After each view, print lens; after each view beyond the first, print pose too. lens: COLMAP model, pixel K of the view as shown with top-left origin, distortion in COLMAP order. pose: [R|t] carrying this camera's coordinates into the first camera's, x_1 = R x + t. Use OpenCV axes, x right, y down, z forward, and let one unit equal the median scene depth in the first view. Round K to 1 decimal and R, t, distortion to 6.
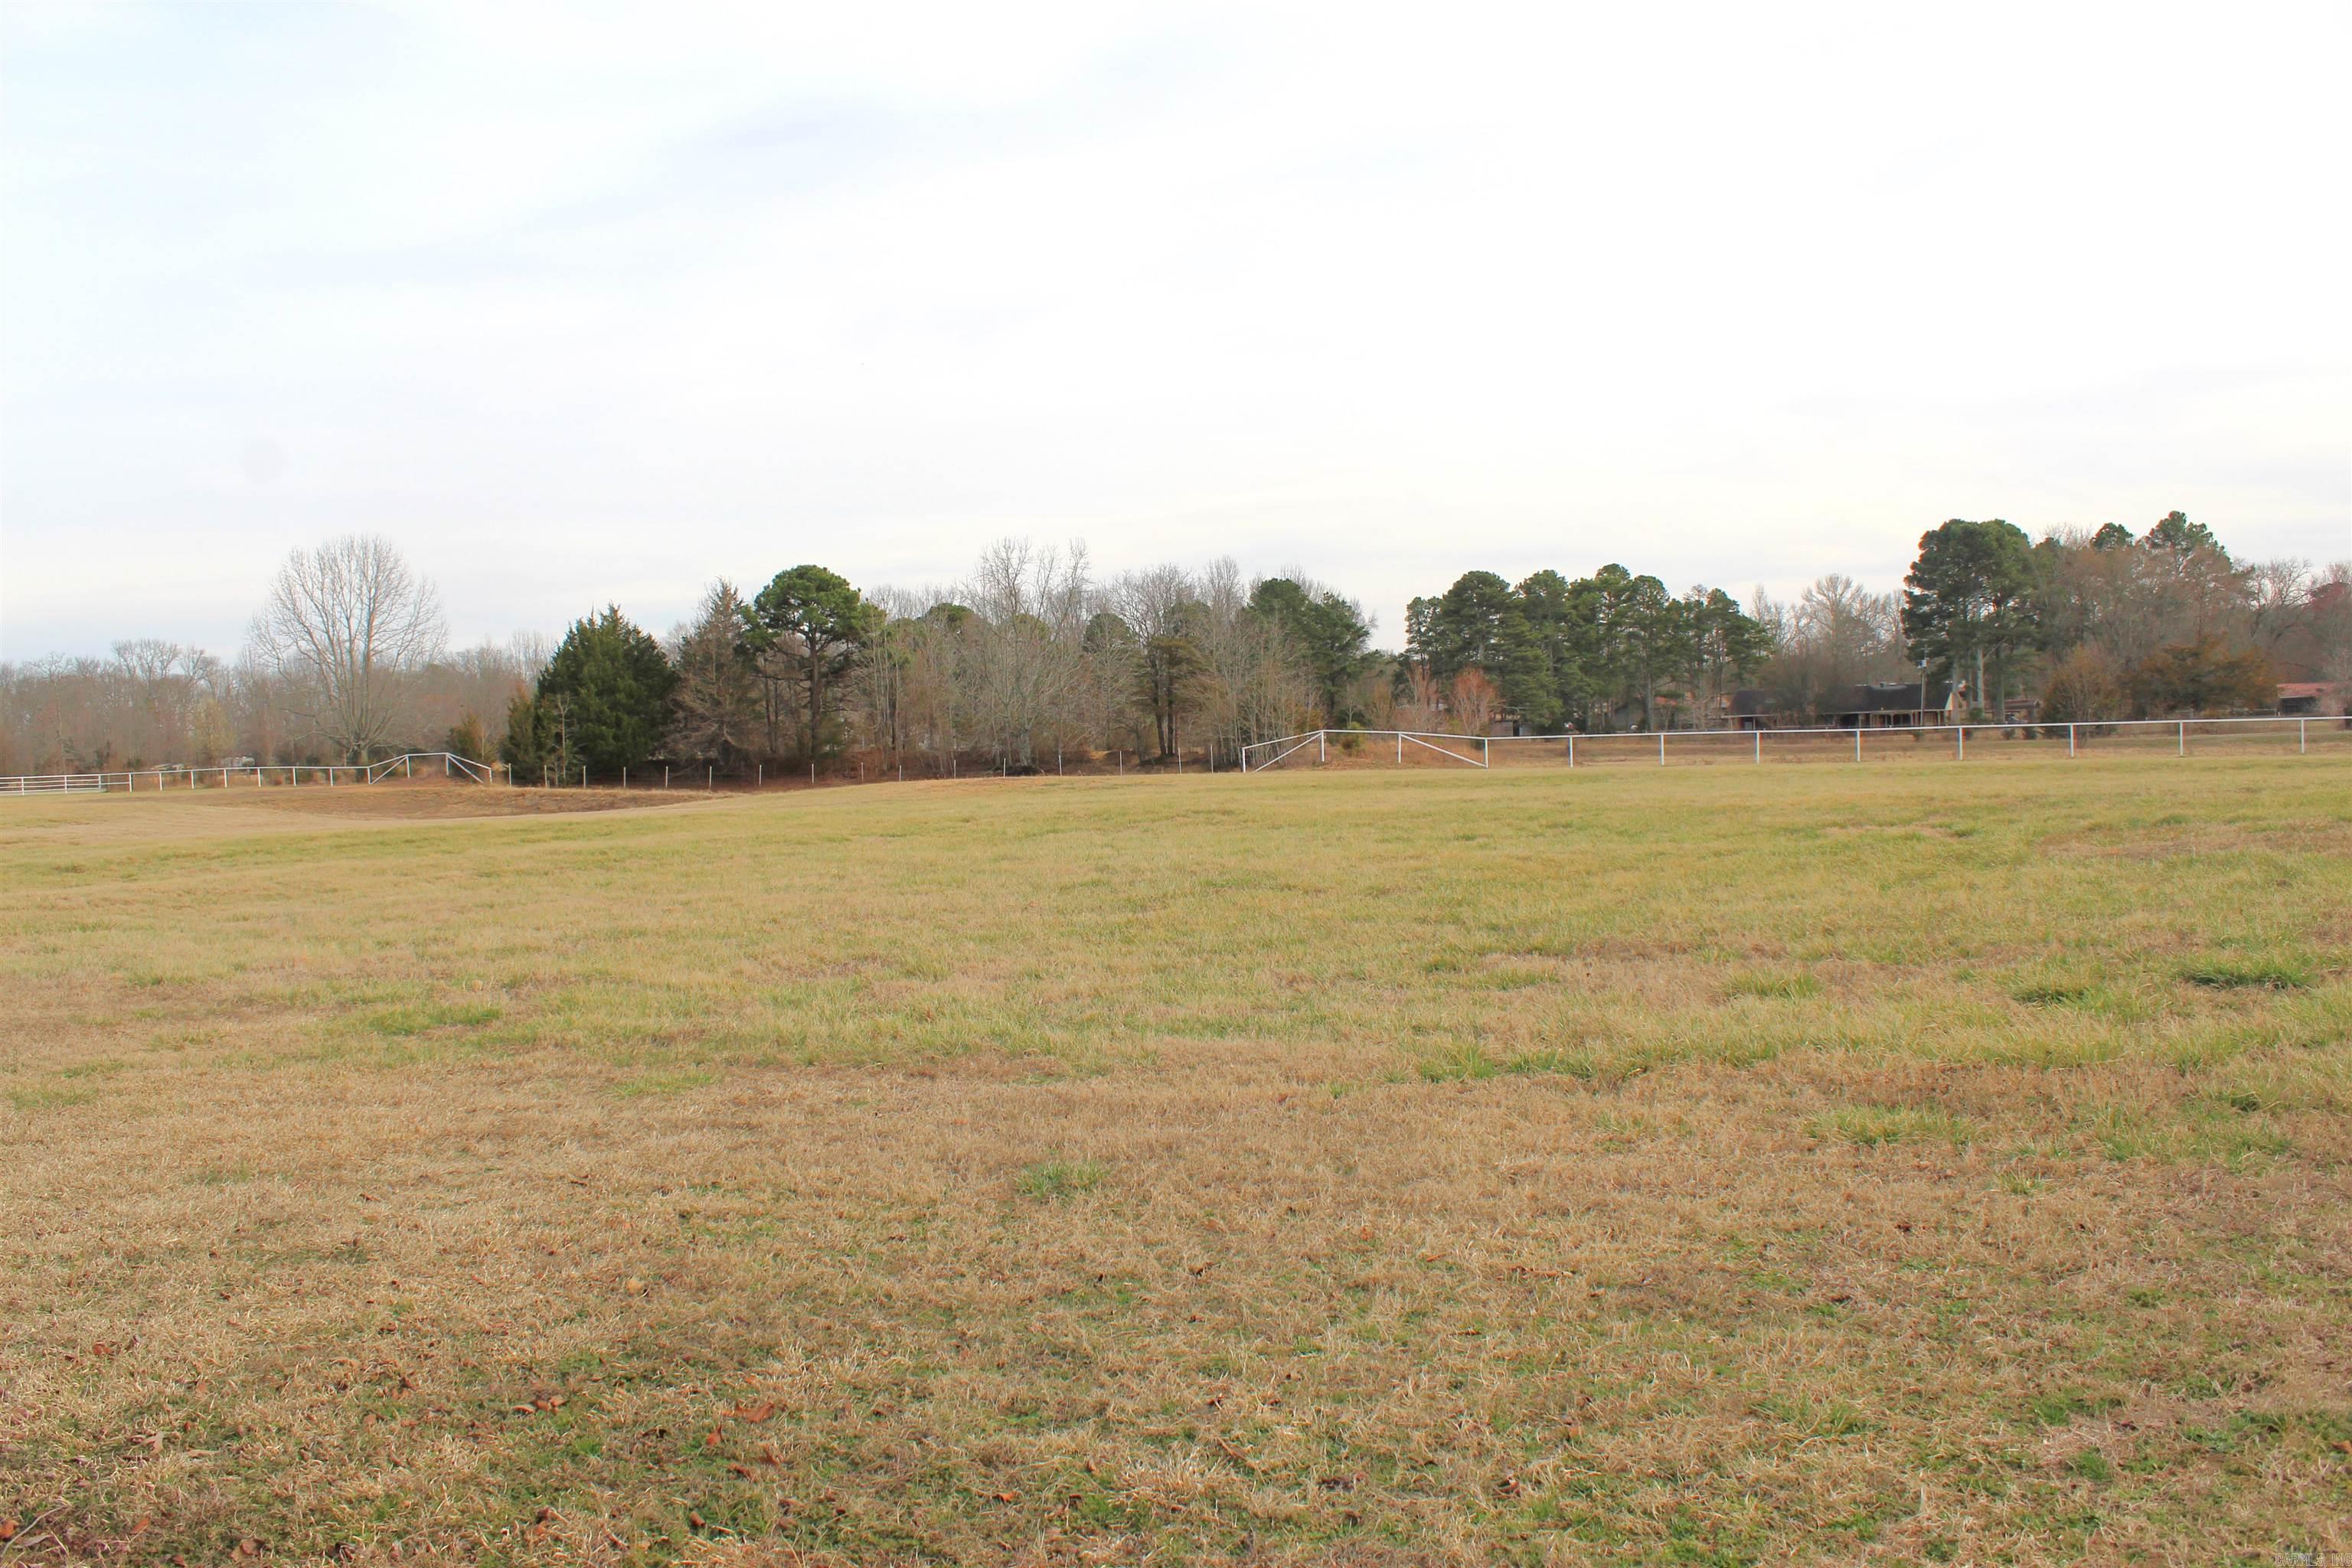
lens RADIAL K [[1941.0, 0, 1171.8], [0, 1941.0, 764.7], [0, 0, 1]] dist [-0.156247, 0.139412]
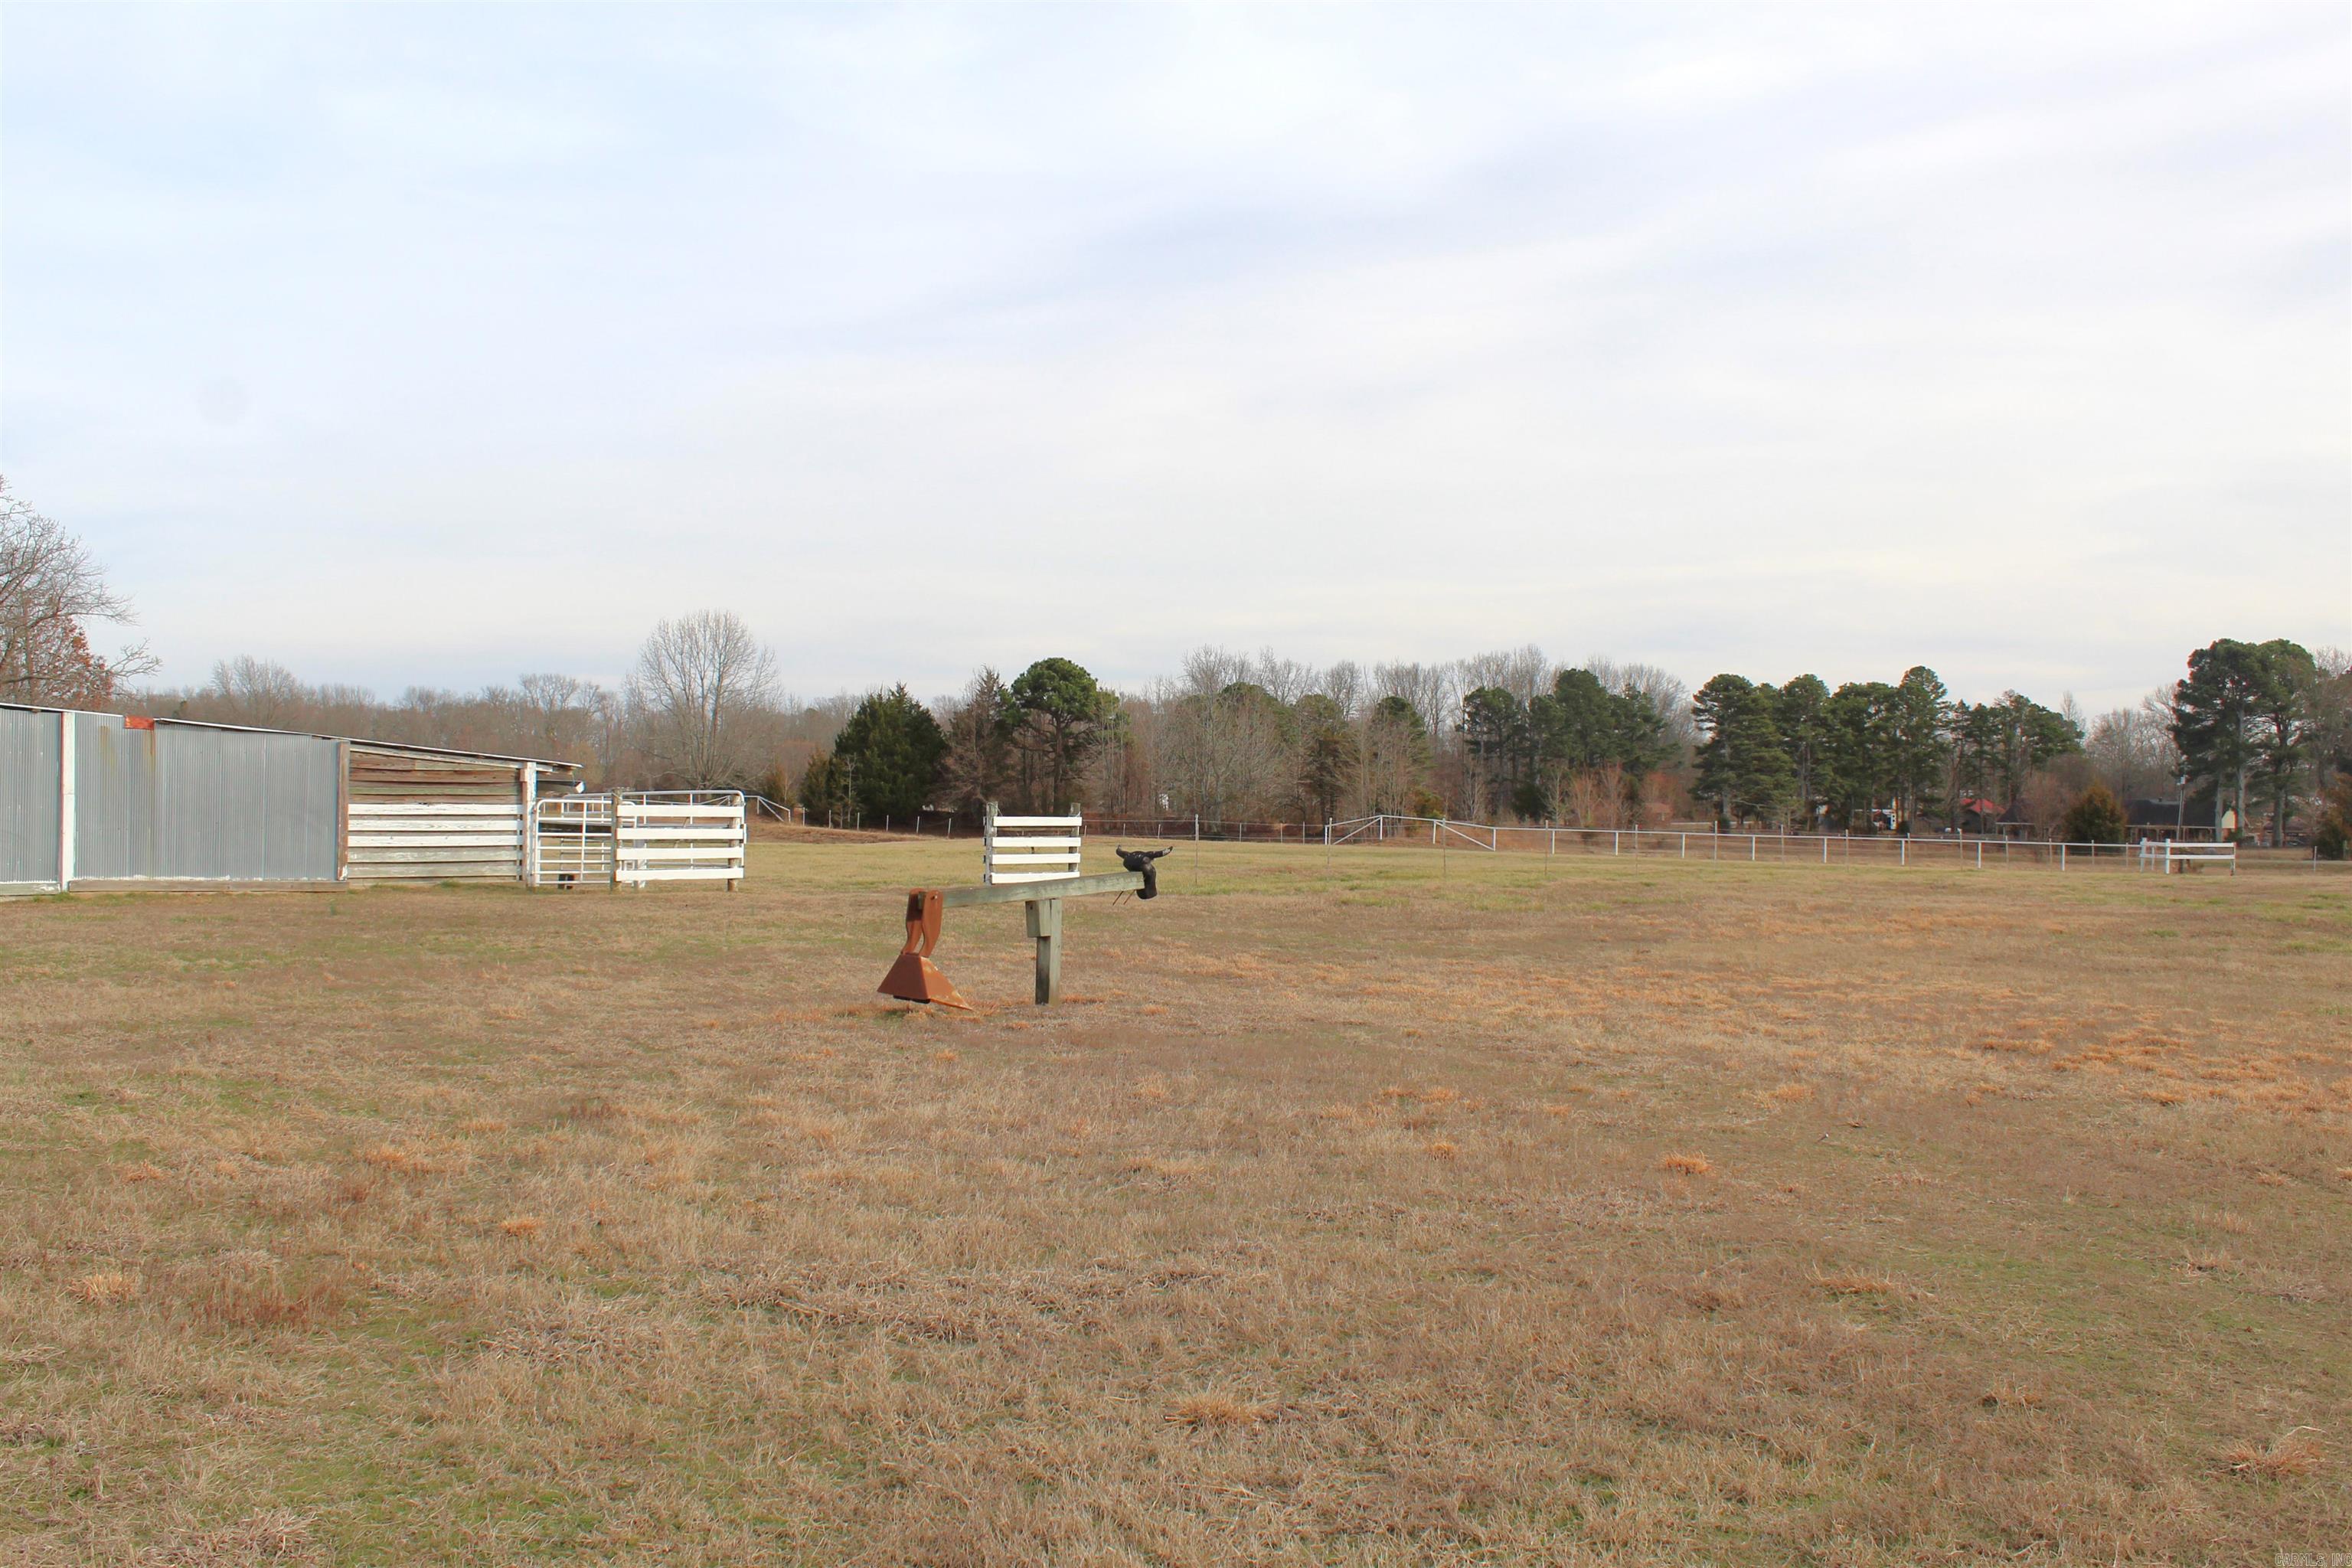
lens RADIAL K [[1941.0, 0, 1171.8], [0, 1941.0, 764.7], [0, 0, 1]] dist [-0.156247, 0.139412]
pose [[0.982159, 0.047938, -0.181839, 0.107099], [-0.054555, 0.998012, -0.031563, -0.001547], [0.179964, 0.040921, 0.982822, -0.184722]]
